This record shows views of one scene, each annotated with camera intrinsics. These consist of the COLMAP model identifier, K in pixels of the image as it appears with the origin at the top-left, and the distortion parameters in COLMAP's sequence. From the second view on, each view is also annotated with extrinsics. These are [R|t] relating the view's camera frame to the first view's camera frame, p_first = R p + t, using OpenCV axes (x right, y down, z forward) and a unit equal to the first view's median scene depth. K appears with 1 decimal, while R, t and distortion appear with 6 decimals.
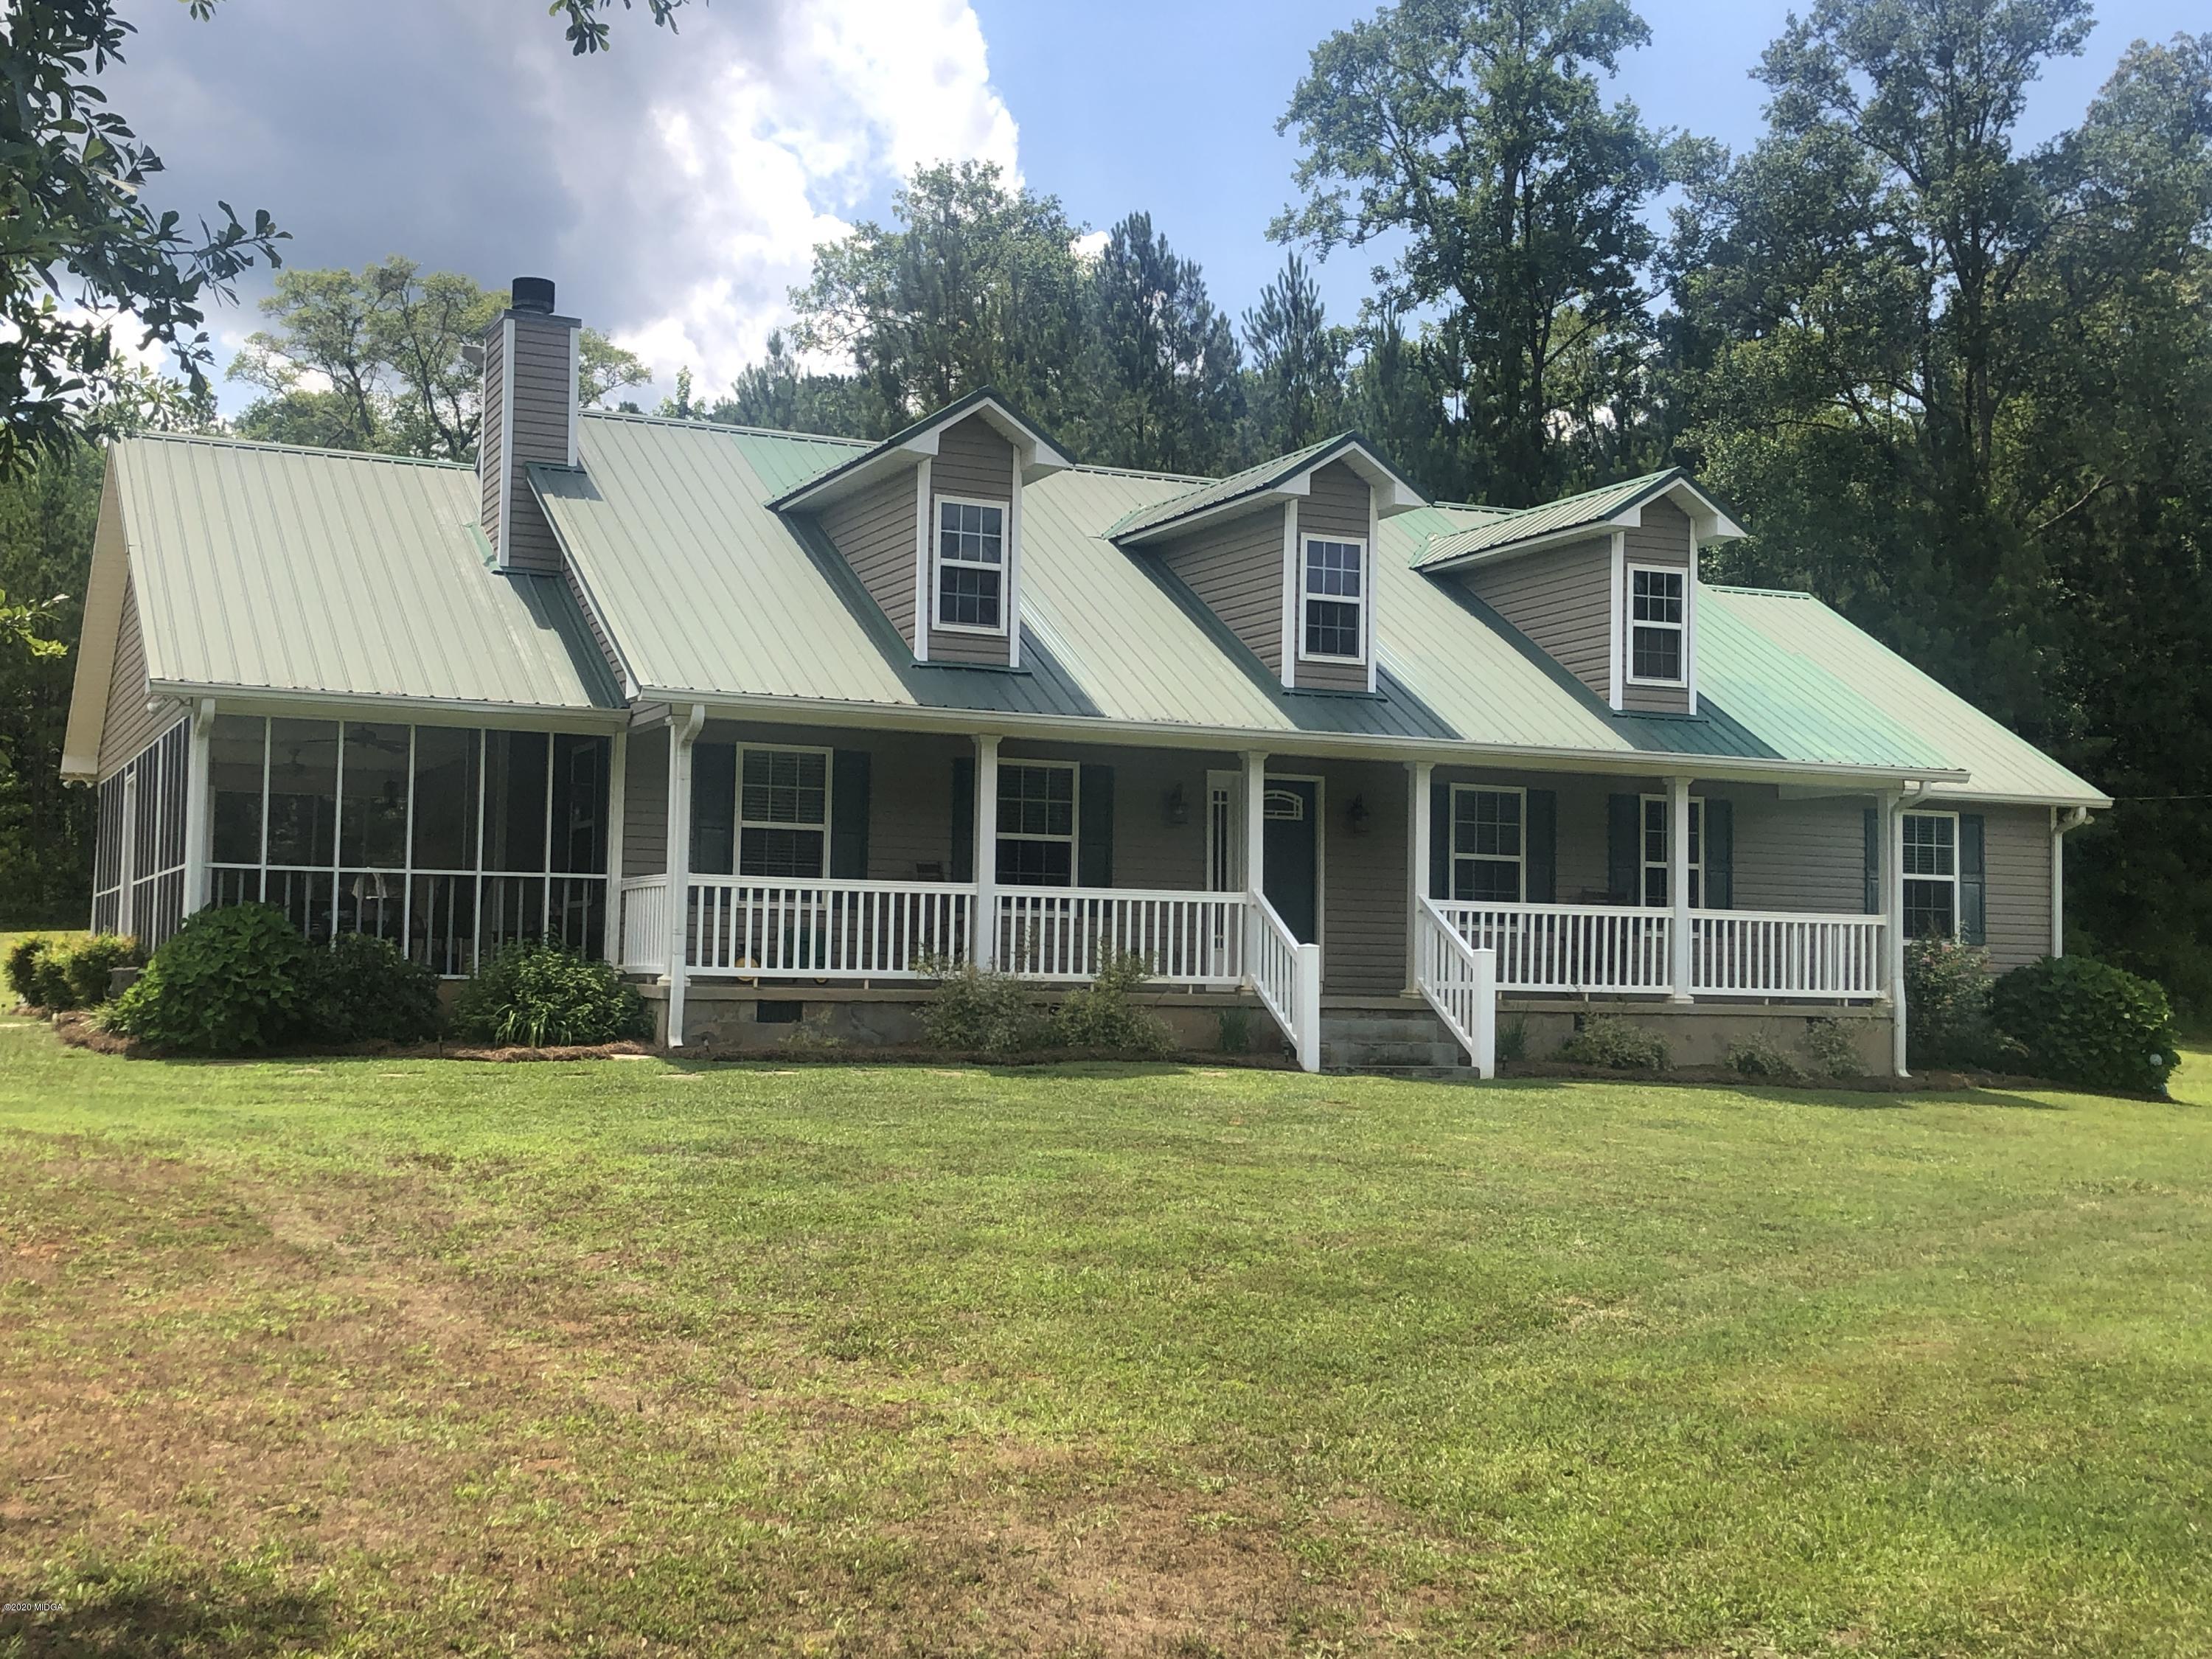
lens RADIAL K [[2694.7, 0, 1106.0], [0, 2694.7, 829.5], [0, 0, 1]] dist [0.158801, -0.303370]
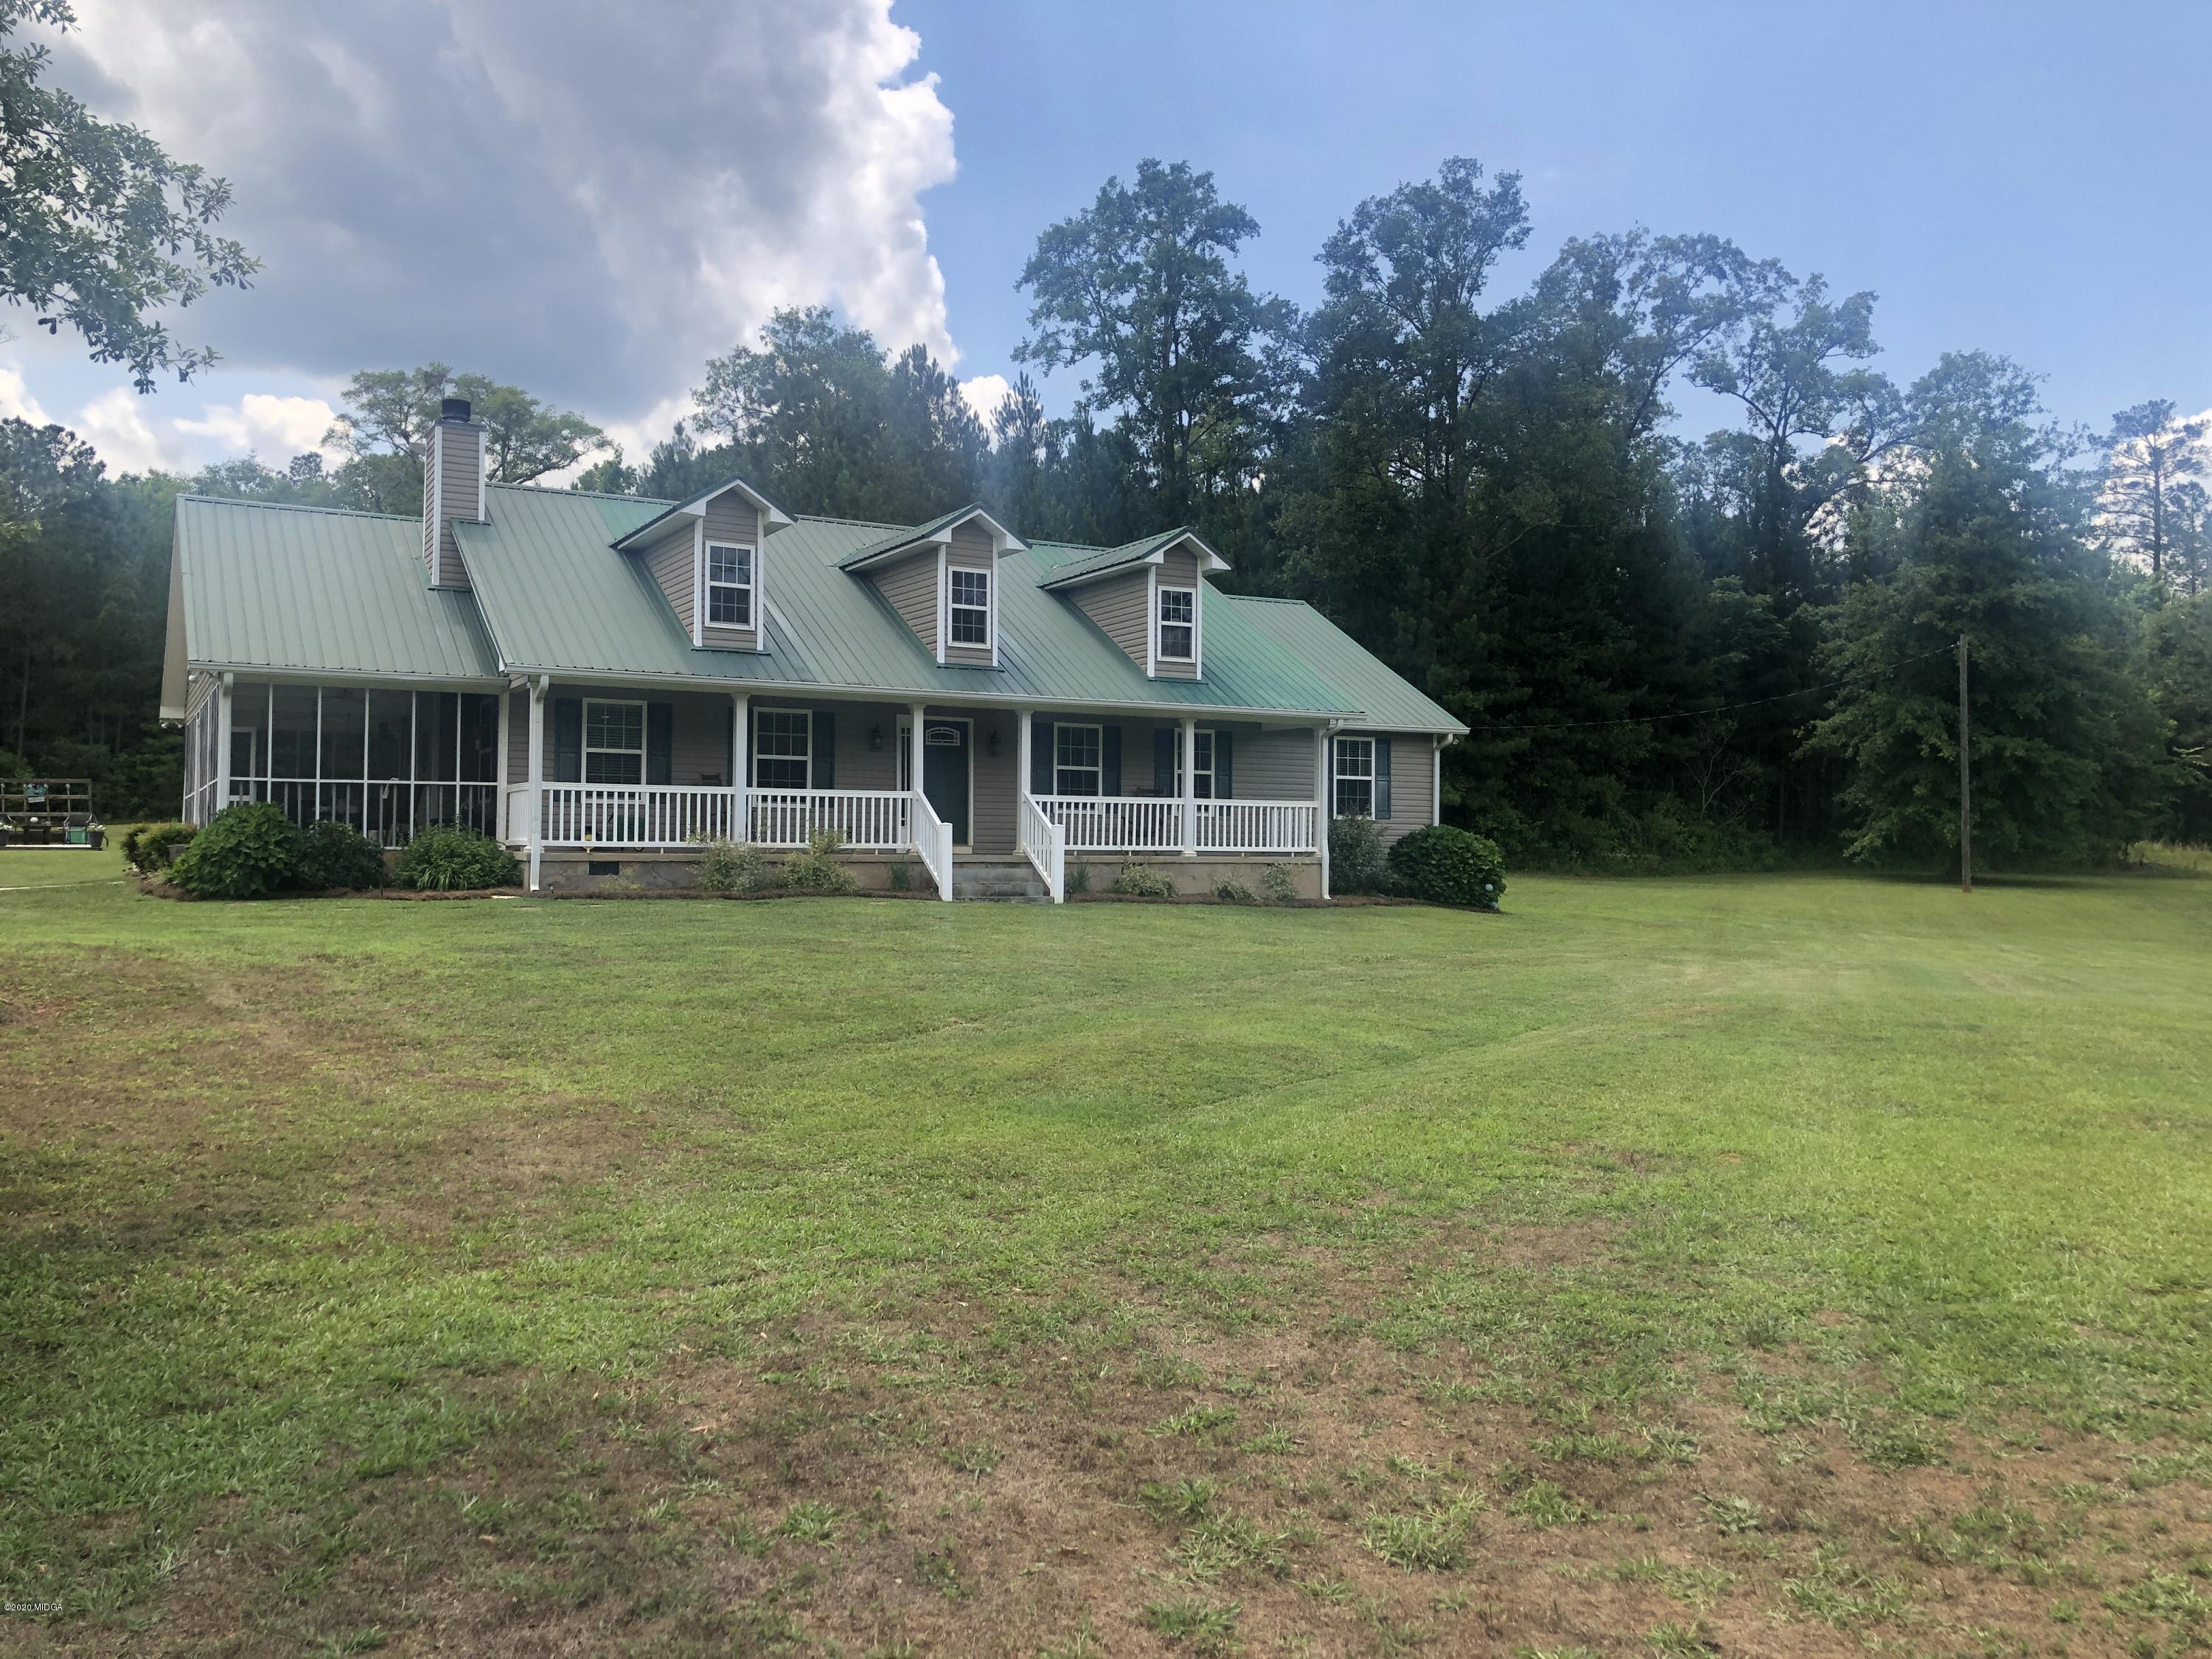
lens RADIAL K [[1812.3, 0, 1106.0], [0, 1812.3, 829.5], [0, 0, 1]] dist [0.121404, -0.189003]
pose [[0.997360, -0.010101, 0.071909, 0.082243], [0.006845, 0.998946, 0.045382, -0.002115], [-0.072291, -0.044770, 0.996378, -0.082570]]
